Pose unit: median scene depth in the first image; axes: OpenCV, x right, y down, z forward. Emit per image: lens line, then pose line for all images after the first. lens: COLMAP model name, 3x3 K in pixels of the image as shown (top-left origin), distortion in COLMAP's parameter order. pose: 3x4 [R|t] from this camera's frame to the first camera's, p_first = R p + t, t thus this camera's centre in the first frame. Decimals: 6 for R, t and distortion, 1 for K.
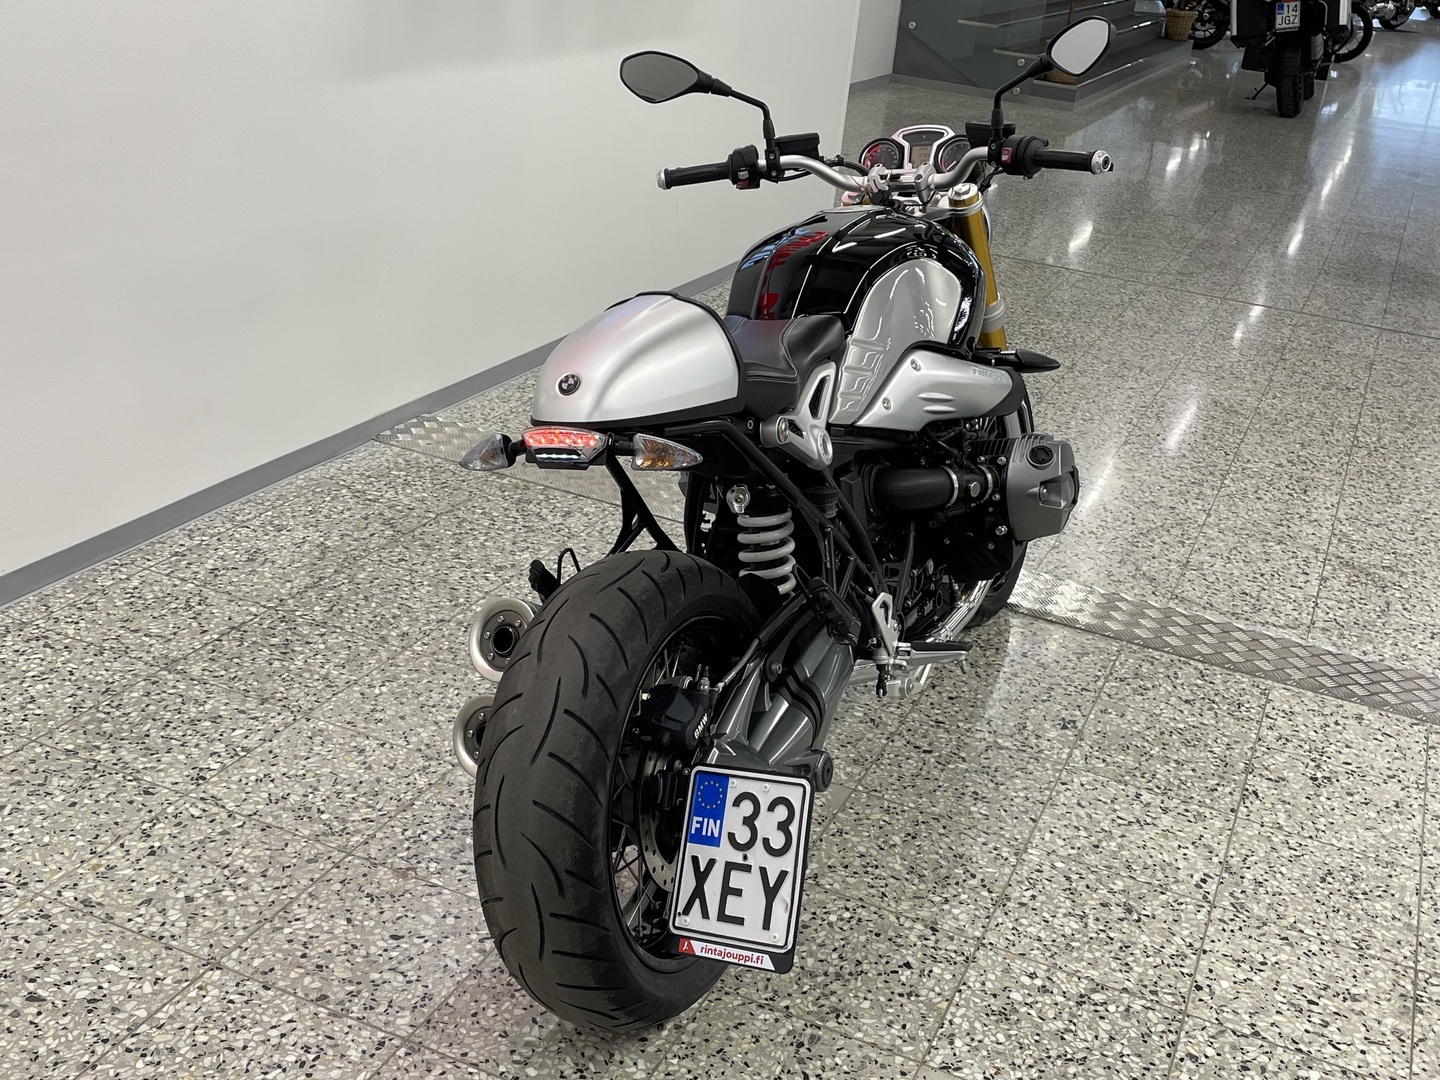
lens RADIAL K [[1627.5, 0, 736.0], [0, 1627.5, 531.2], [0, 0, 1]] dist [0.094683, -0.137358]
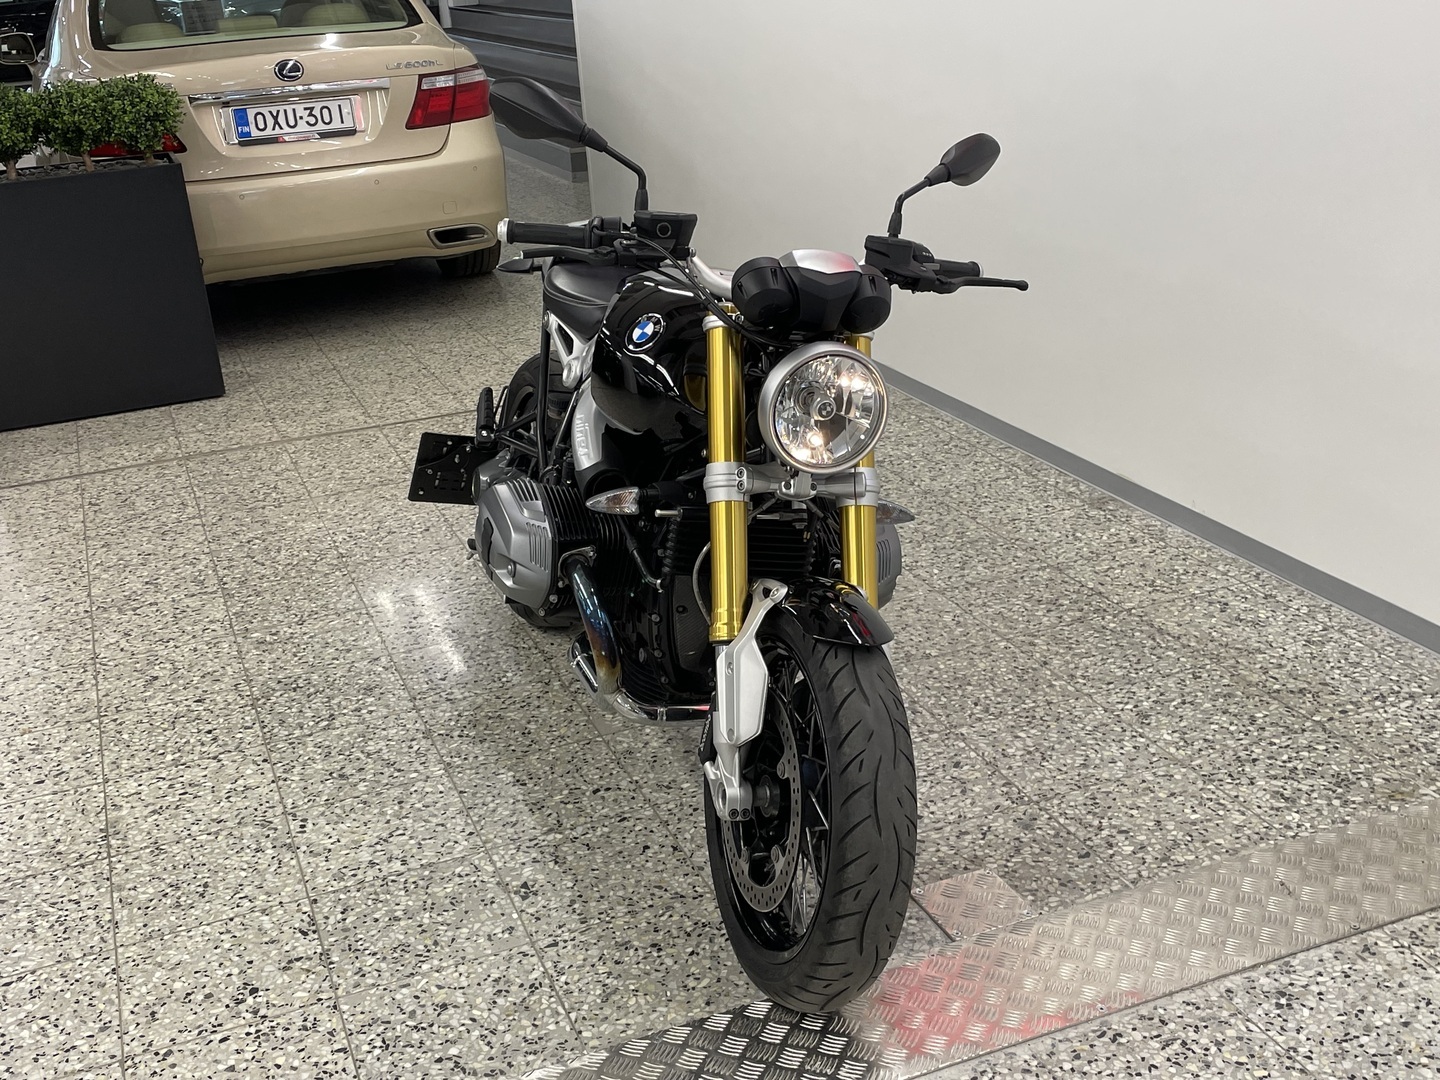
lens RADIAL K [[1627.5, 0, 736.0], [0, 1627.5, 531.2], [0, 0, 1]] dist [0.094683, -0.137358]
pose [[-0.711304, 0.187887, -0.677308, 0.764556], [-0.281428, 0.806871, 0.519382, -0.587518], [0.644085, 0.560051, -0.521054, 1.601191]]
